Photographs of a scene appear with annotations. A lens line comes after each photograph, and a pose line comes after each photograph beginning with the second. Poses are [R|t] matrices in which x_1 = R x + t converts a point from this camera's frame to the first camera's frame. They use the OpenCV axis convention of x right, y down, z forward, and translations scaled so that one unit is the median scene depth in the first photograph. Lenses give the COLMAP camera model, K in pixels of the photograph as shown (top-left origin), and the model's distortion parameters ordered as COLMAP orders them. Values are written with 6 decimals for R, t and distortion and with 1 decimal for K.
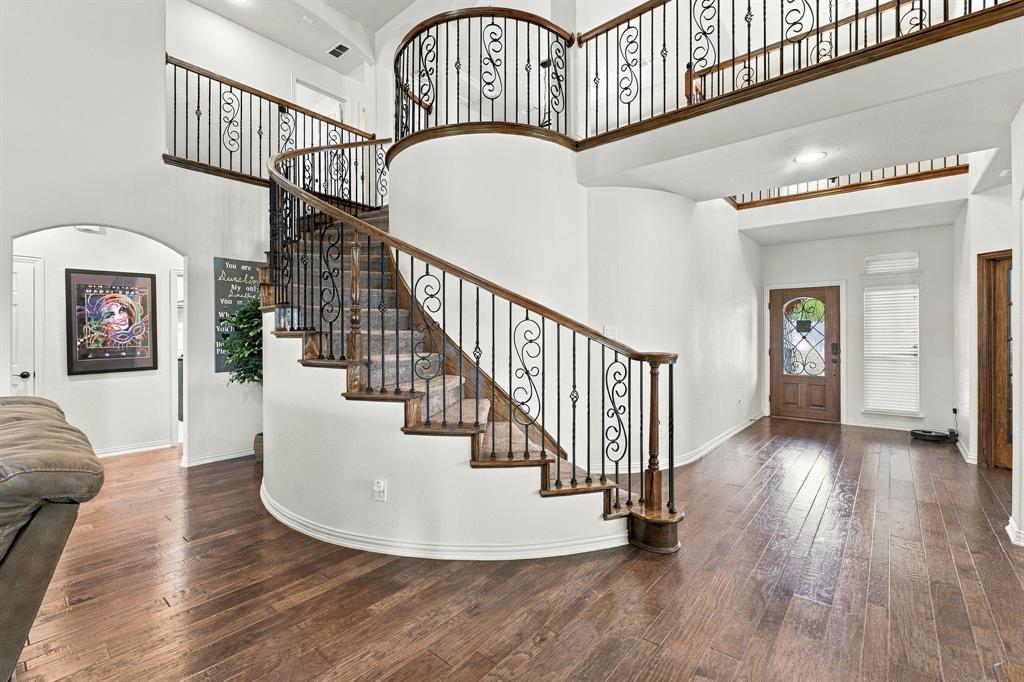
lens RADIAL K [[438.6, 0, 510.5], [0, 438.6, 334.7], [0, 0, 1]] dist [-0.010009, 0.000185]
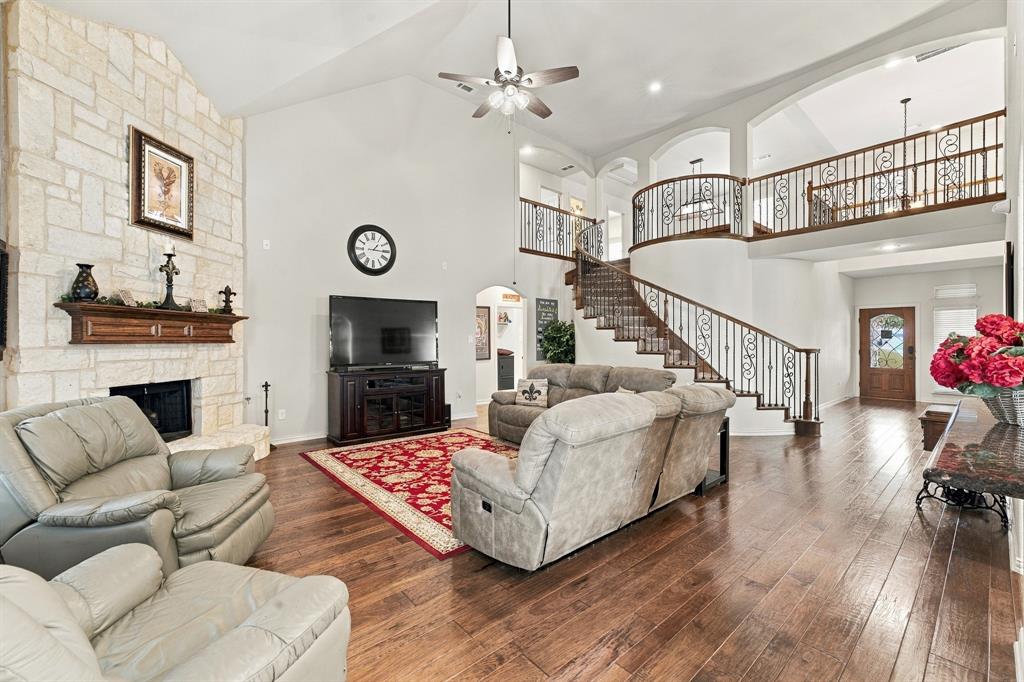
lens RADIAL K [[414.3, 0, 508.7], [0, 414.3, 339.1], [0, 0, 1]] dist [-0.009801, 0.008947]
pose [[0.988564, 0.000709, -0.150801, -0.558512], [-0.001054, 0.999997, -0.002205, 0.000925], [0.150798, 0.002339, 0.988562, -0.845762]]
